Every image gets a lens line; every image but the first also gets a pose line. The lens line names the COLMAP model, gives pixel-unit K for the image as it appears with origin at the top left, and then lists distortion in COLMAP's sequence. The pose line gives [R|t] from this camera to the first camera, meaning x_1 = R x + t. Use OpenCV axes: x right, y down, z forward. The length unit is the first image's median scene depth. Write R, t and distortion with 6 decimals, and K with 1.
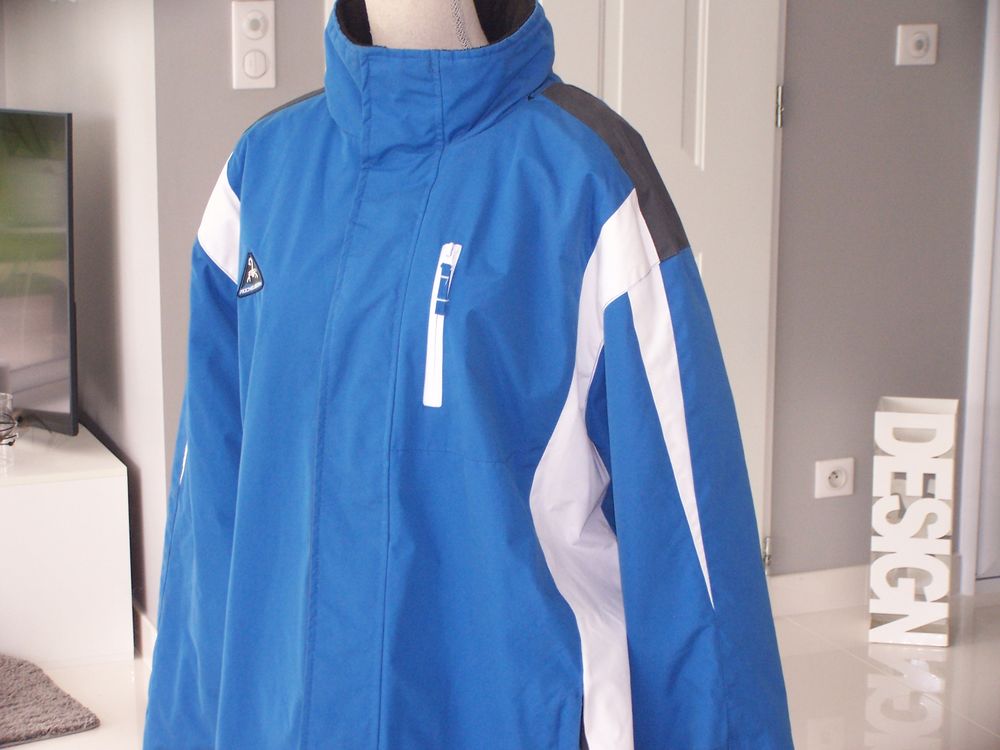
lens RADIAL K [[2219.1, 0, 499.3], [0, 2219.1, 379.1], [0, 0, 1]] dist [-0.116744, 0.000000]
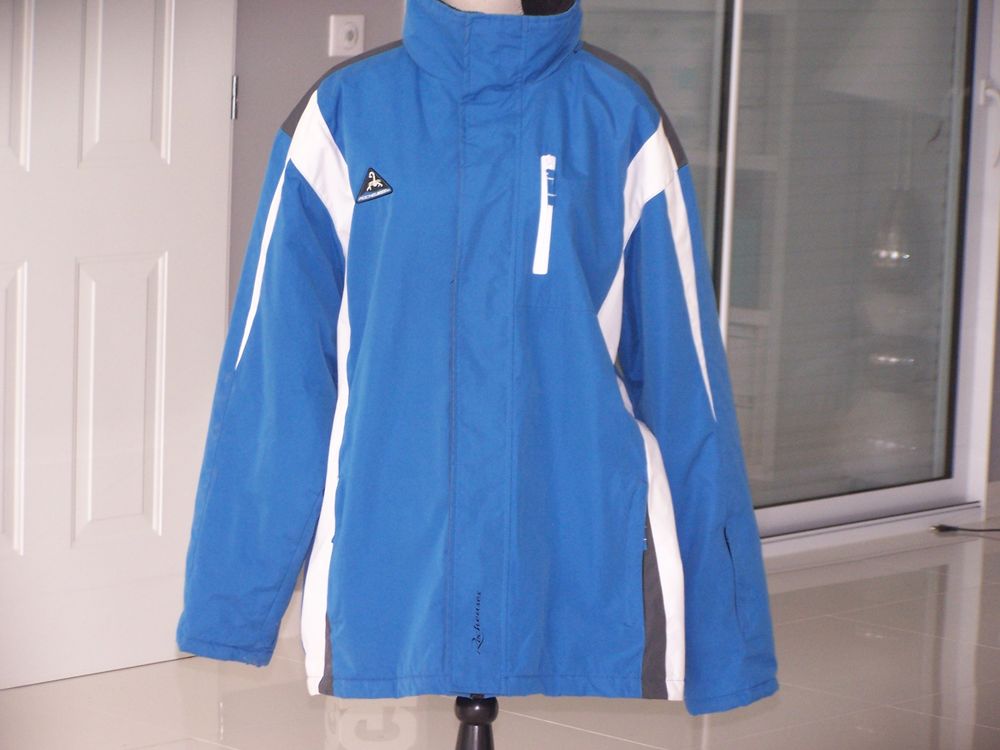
lens RADIAL K [[3337.1, 0, 499.6], [0, 3337.1, 374.2], [0, 0, 1]] dist [-0.174217, 0.000000]
pose [[0.904789, -0.031062, 0.424725, -0.912727], [0.055736, 0.997395, -0.045792, 0.163841], [-0.422196, 0.065104, 0.904164, -0.830206]]
